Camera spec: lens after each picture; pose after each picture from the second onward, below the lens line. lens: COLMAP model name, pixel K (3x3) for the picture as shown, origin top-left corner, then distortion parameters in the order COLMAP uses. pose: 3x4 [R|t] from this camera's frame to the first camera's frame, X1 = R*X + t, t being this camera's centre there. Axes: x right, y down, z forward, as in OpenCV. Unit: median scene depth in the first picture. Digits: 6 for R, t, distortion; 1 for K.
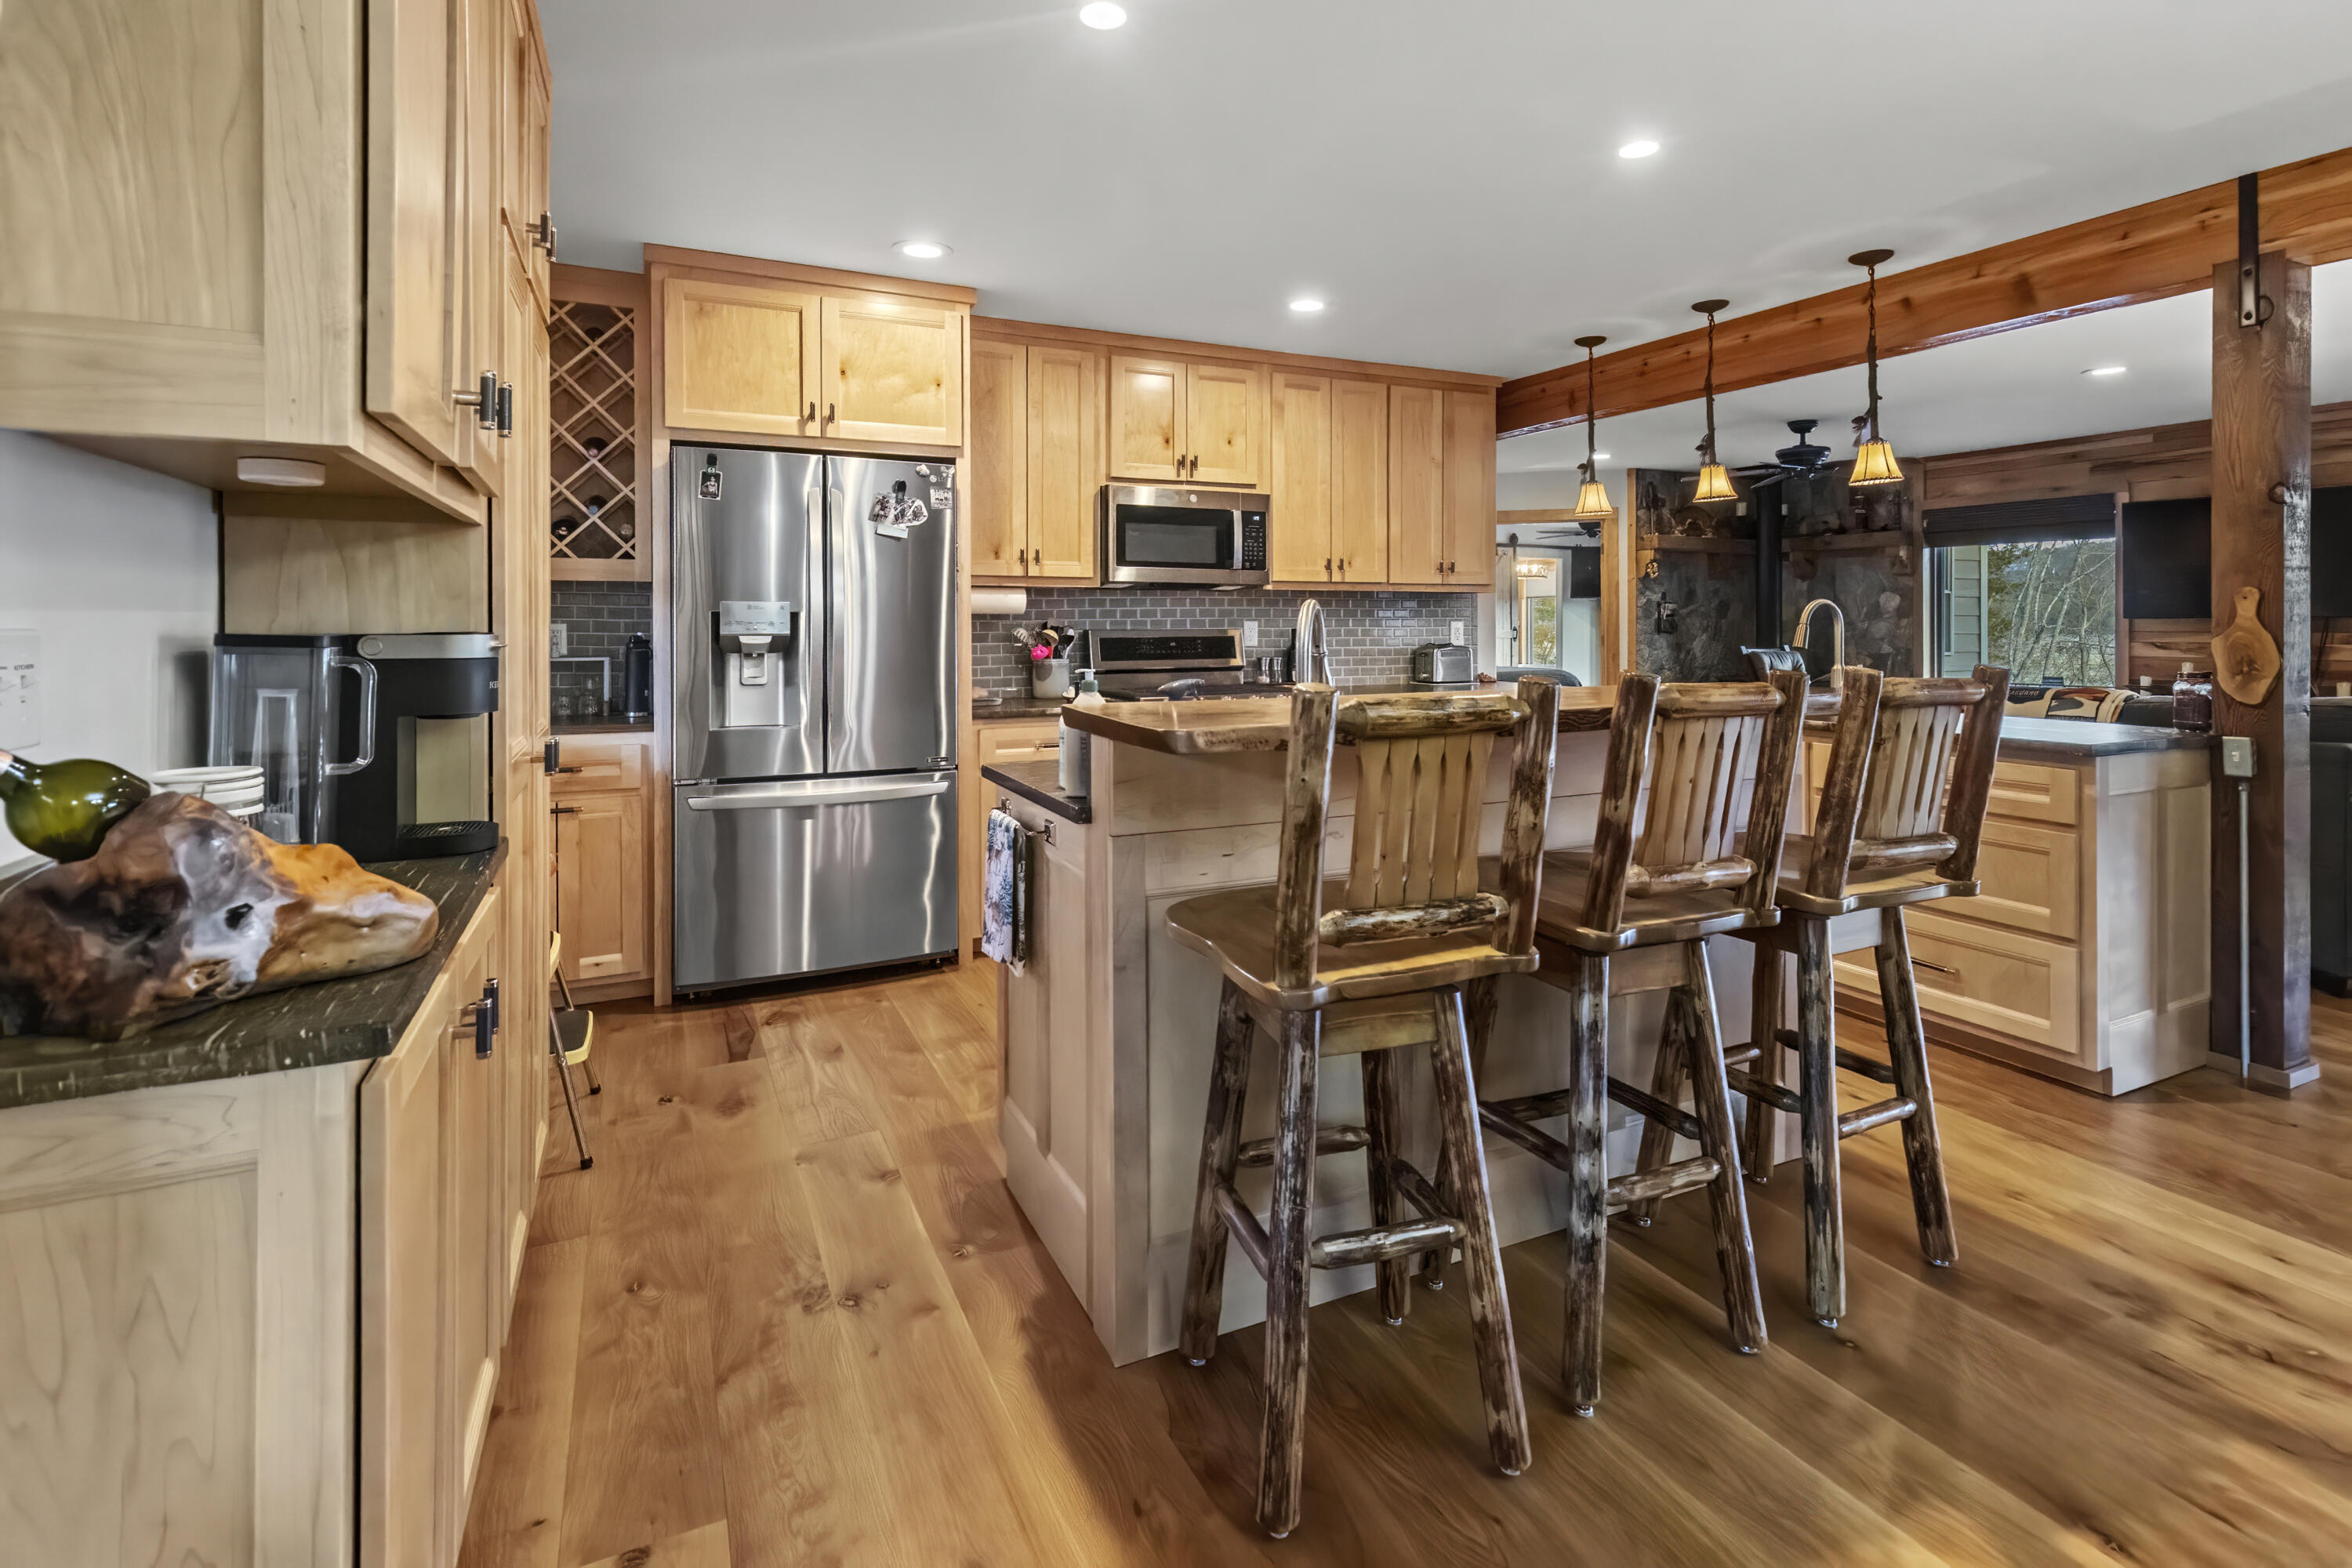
lens RADIAL K [[1130.4, 0, 1167.6], [0, 1130.4, 741.0], [0, 0, 1]] dist [0.007686, -0.000060]
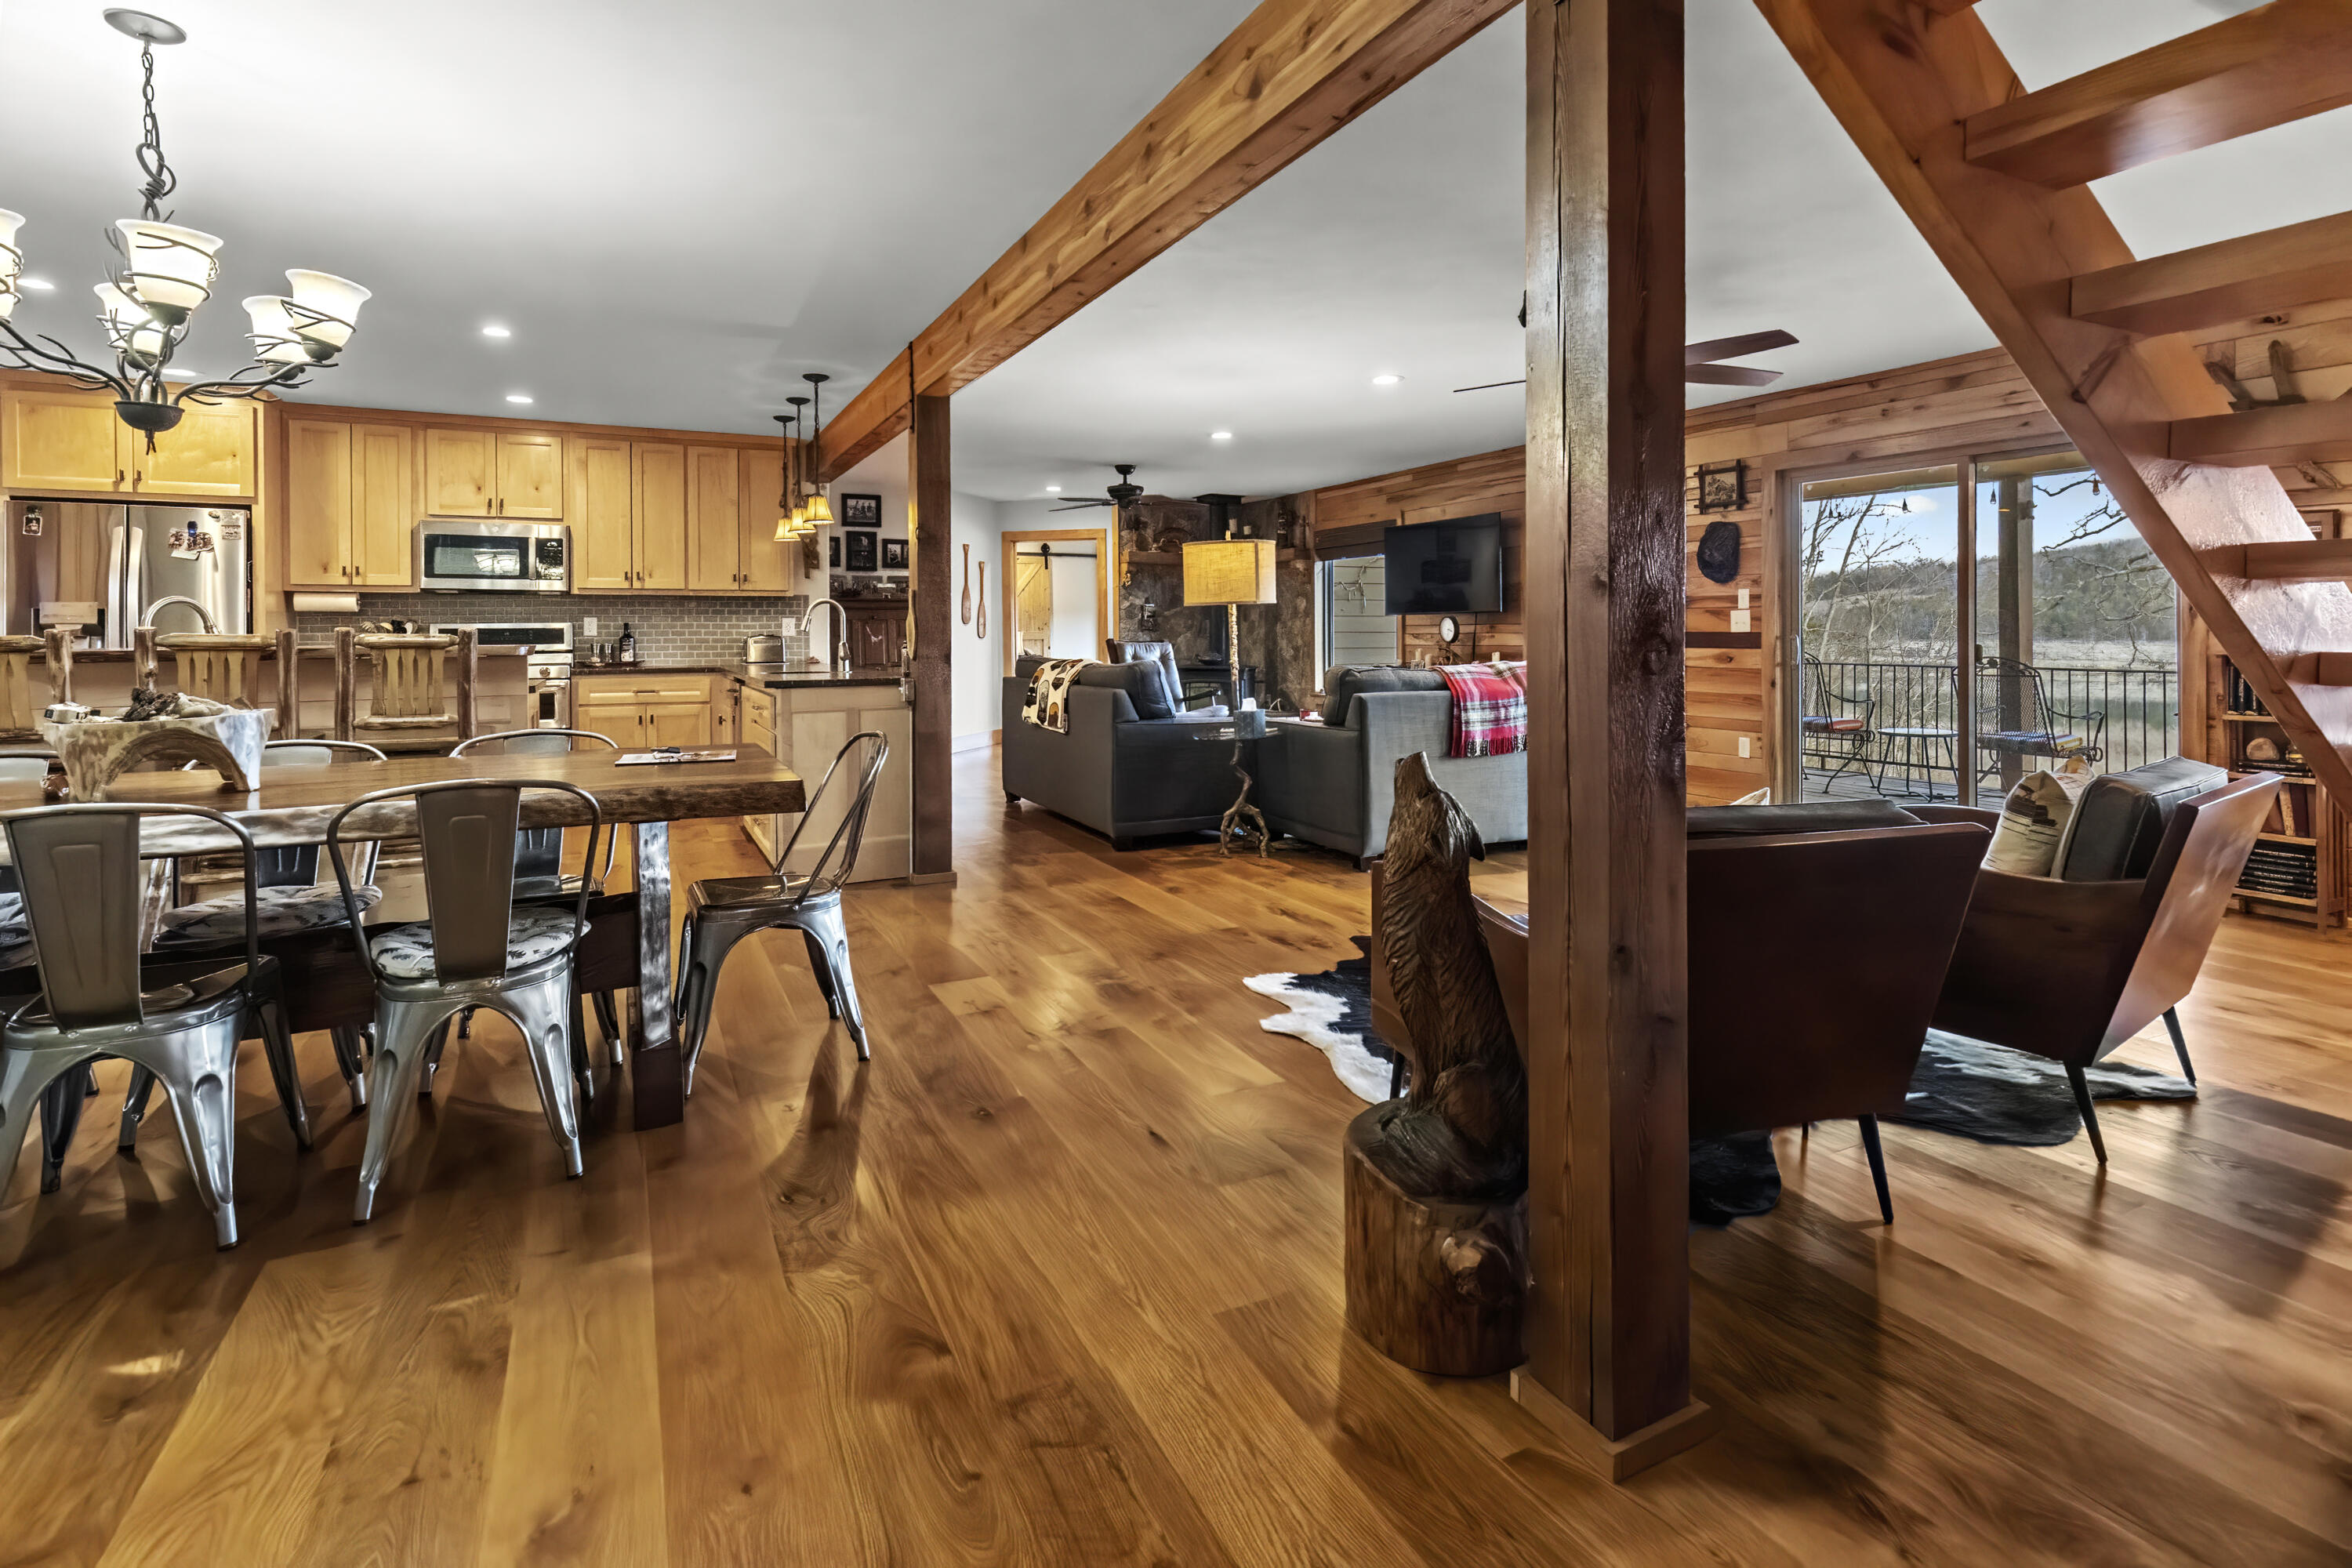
lens RADIAL K [[1130.4, 0, 1167.6], [0, 1130.4, 741.0], [0, 0, 1]] dist [0.007686, -0.000060]
pose [[0.999696, -0.008027, 0.023323, 0.756874], [0.008273, 0.999911, -0.010444, 0.064856], [-0.023238, 0.010634, 0.999673, -0.393328]]
